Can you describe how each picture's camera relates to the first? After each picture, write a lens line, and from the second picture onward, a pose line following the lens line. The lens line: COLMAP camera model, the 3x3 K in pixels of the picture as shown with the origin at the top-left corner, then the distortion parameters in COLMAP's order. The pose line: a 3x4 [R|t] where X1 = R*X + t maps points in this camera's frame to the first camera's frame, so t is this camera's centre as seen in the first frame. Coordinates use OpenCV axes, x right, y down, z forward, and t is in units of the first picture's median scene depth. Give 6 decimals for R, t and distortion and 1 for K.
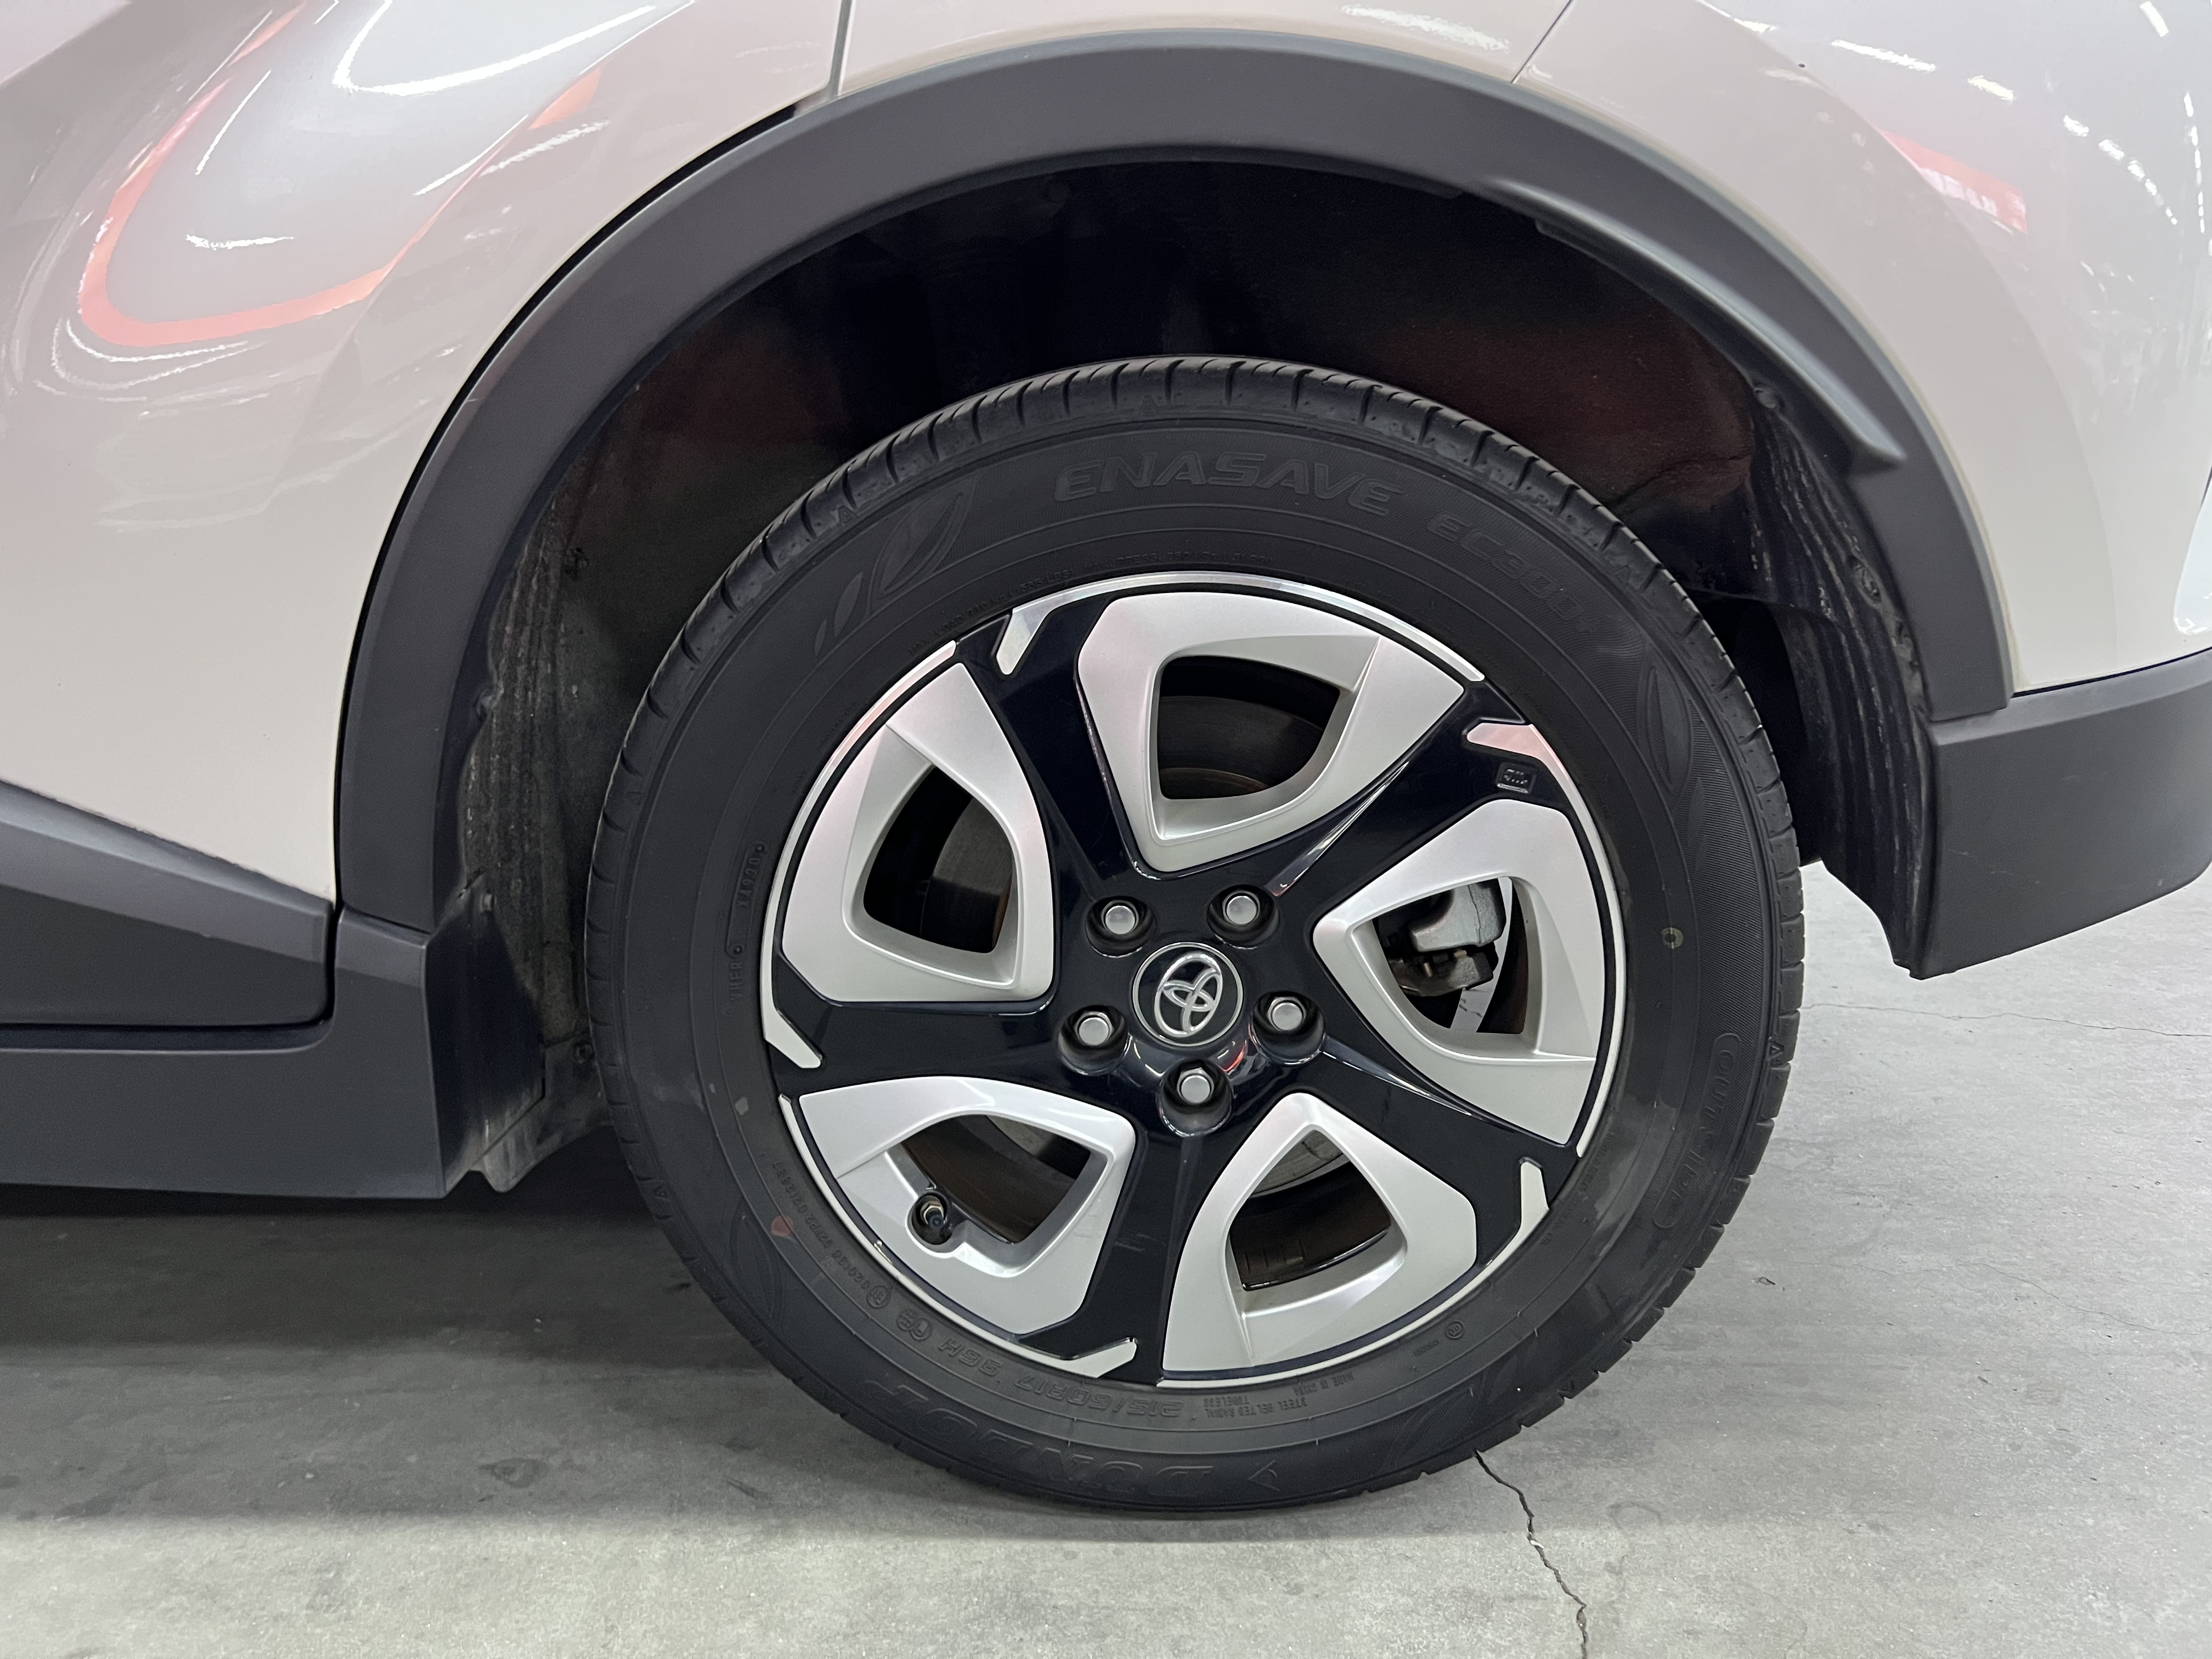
lens RADIAL K [[1675.7, 0, 1109.2], [0, 1675.7, 839.3], [0, 0, 1]] dist [0.048194, -0.059711]
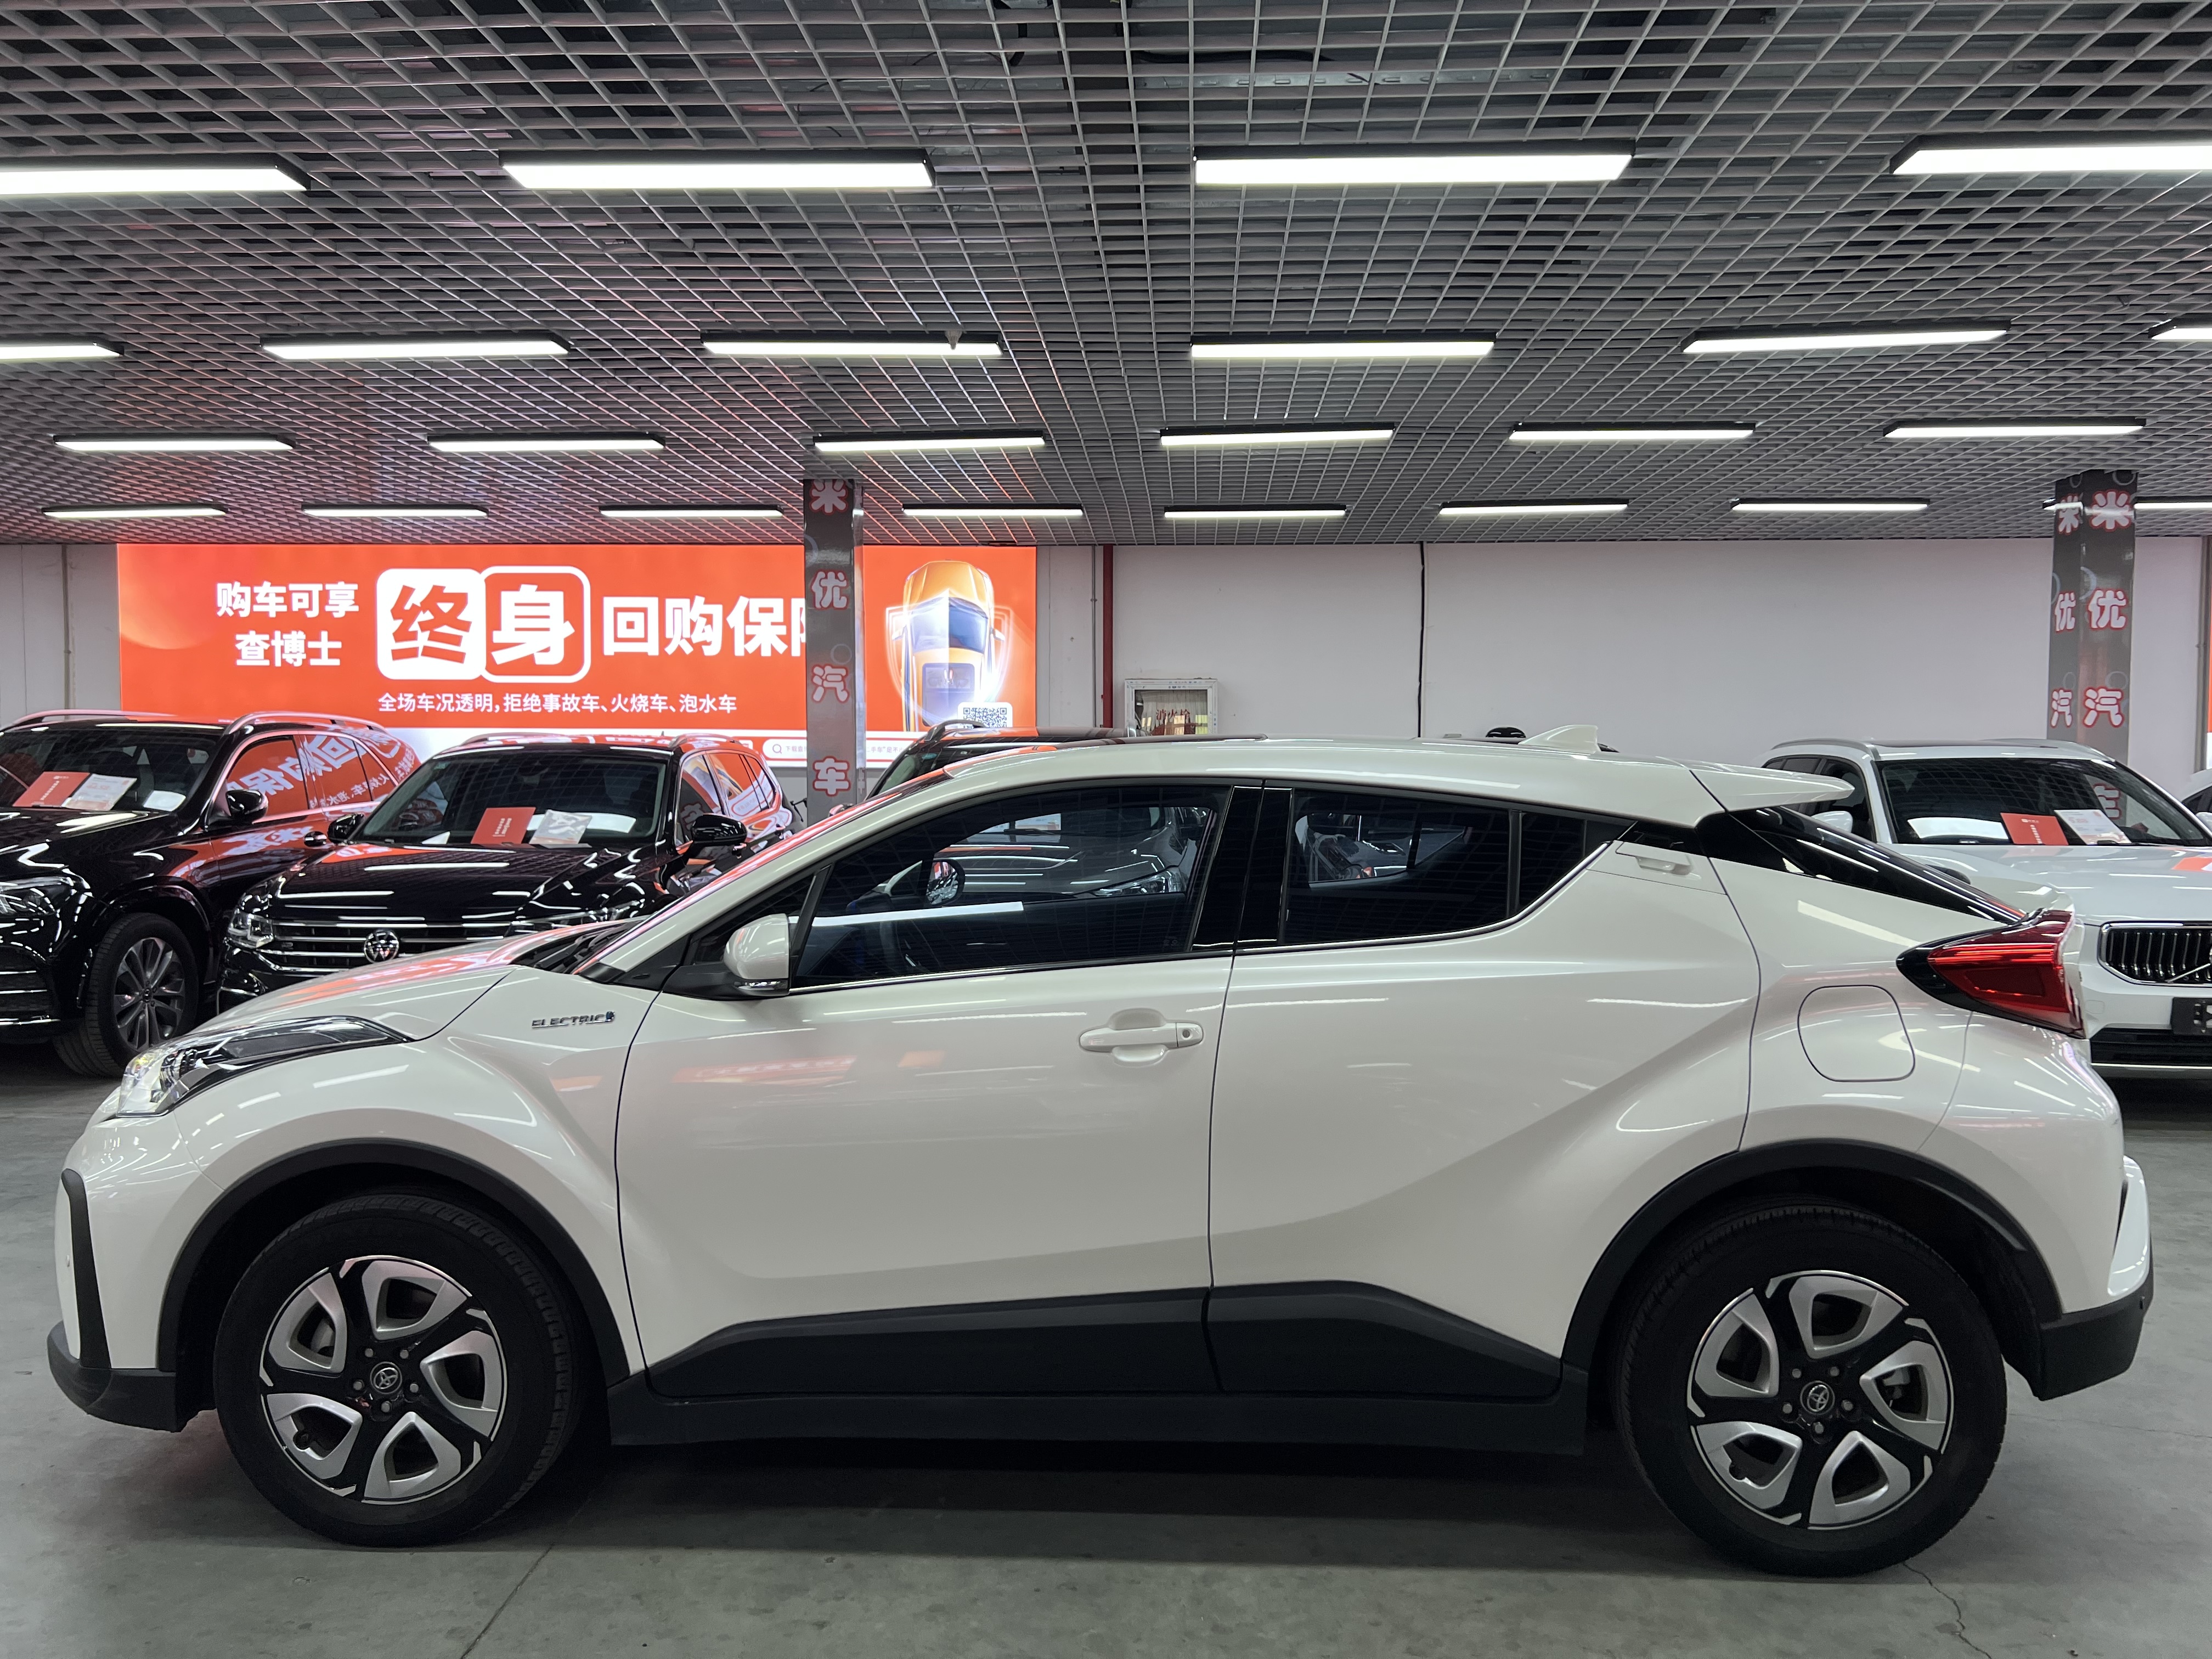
lens RADIAL K [[1675.7, 0, 1109.2], [0, 1675.7, 839.3], [0, 0, 1]] dist [0.048194, -0.059711]
pose [[0.999397, 0.026710, -0.022197, -1.290911], [-0.031012, 0.974049, -0.224203, -0.186393], [0.015632, 0.224756, 0.974290, -2.481159]]
